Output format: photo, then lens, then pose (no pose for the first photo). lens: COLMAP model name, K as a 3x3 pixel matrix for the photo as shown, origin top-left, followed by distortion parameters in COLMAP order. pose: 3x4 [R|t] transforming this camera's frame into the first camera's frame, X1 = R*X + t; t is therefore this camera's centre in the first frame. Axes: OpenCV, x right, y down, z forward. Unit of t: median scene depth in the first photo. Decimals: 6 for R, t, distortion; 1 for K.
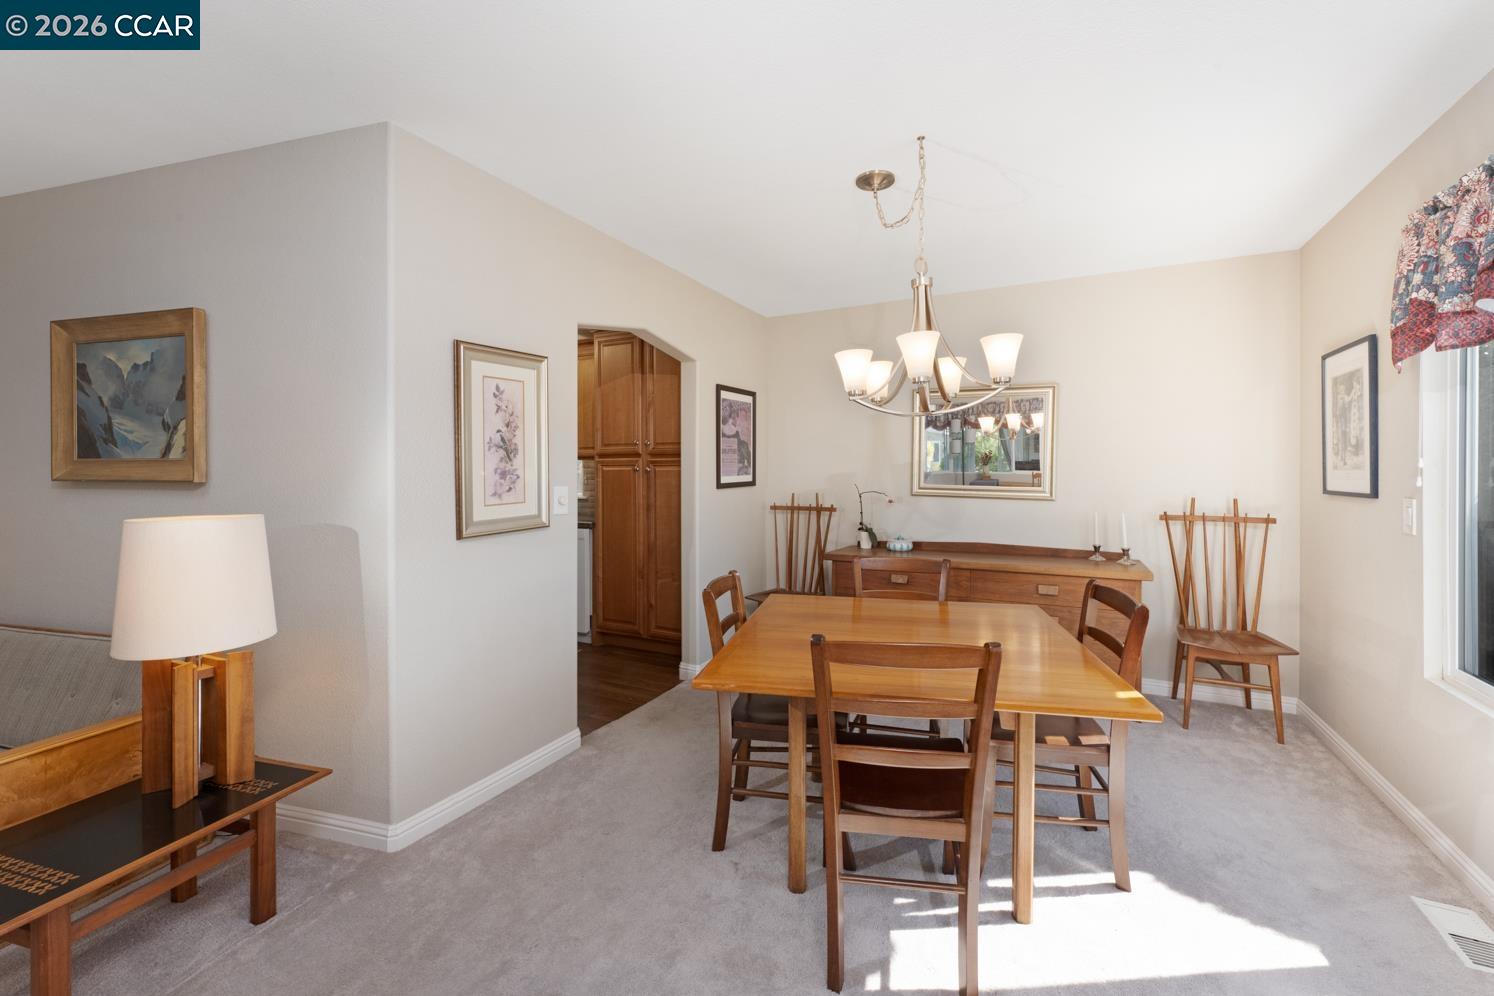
lens RADIAL K [[618.2, 0, 747.9], [0, 618.2, 474.9], [0, 0, 1]] dist [0.002184, 0.000265]
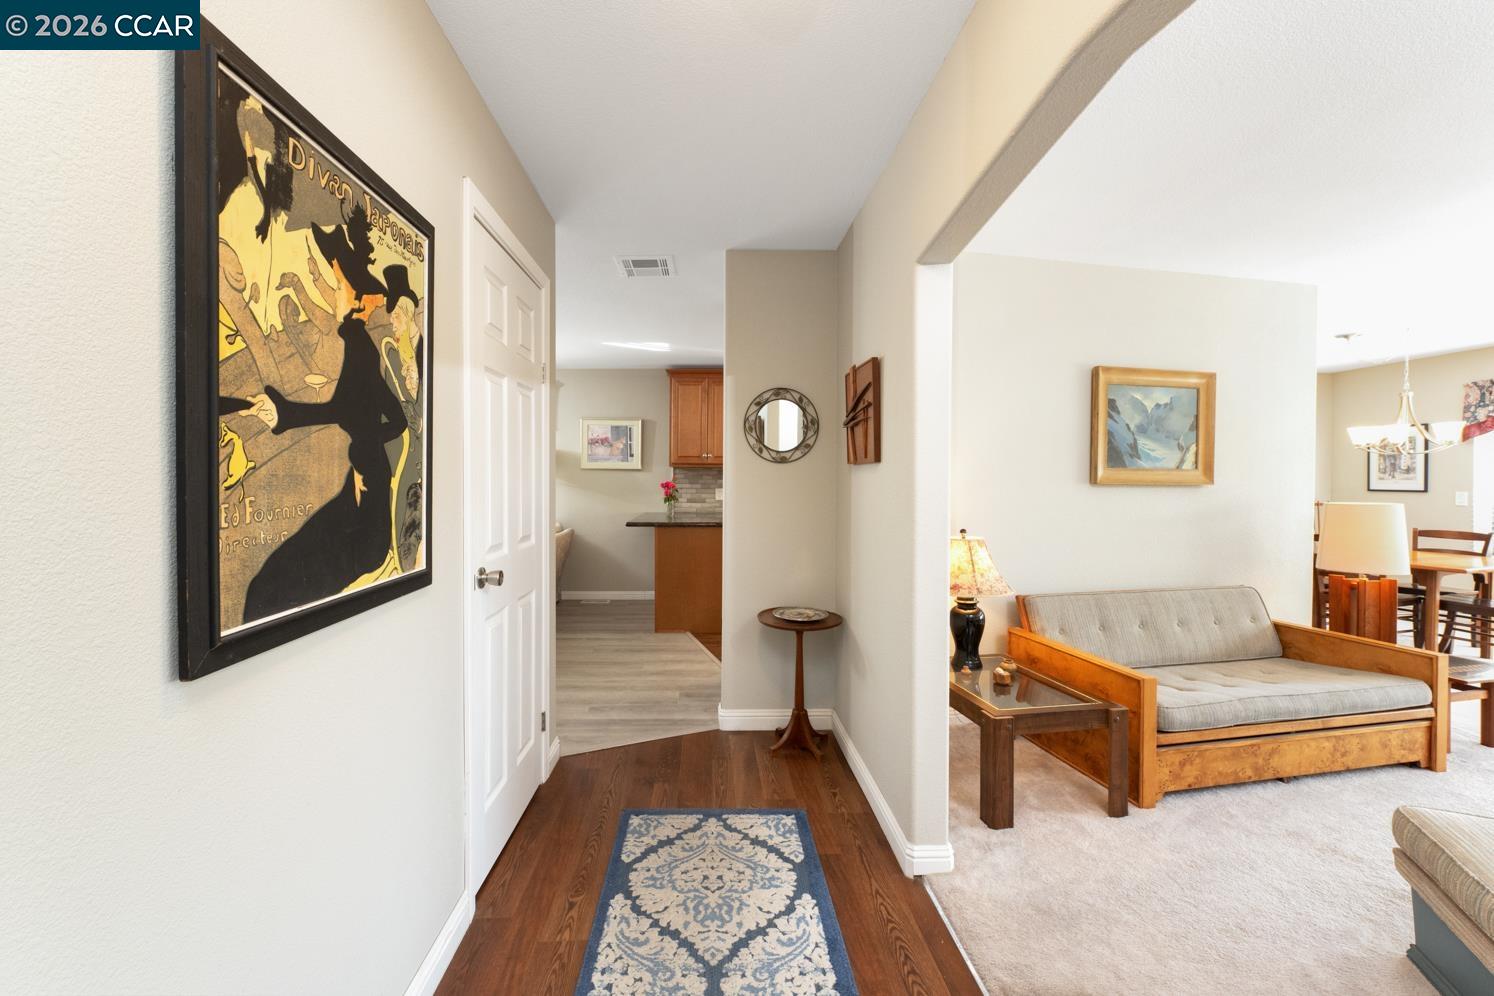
lens RADIAL K [[598.1, 0, 722.1], [0, 598.1, 483.4], [0, 0, 1]] dist [0.000417, 0.000171]
pose [[0.881562, 0.001803, 0.472064, -2.526824], [-0.004839, 0.999975, 0.005217, 0.006027], [-0.472043, -0.006883, 0.881549, 0.241657]]
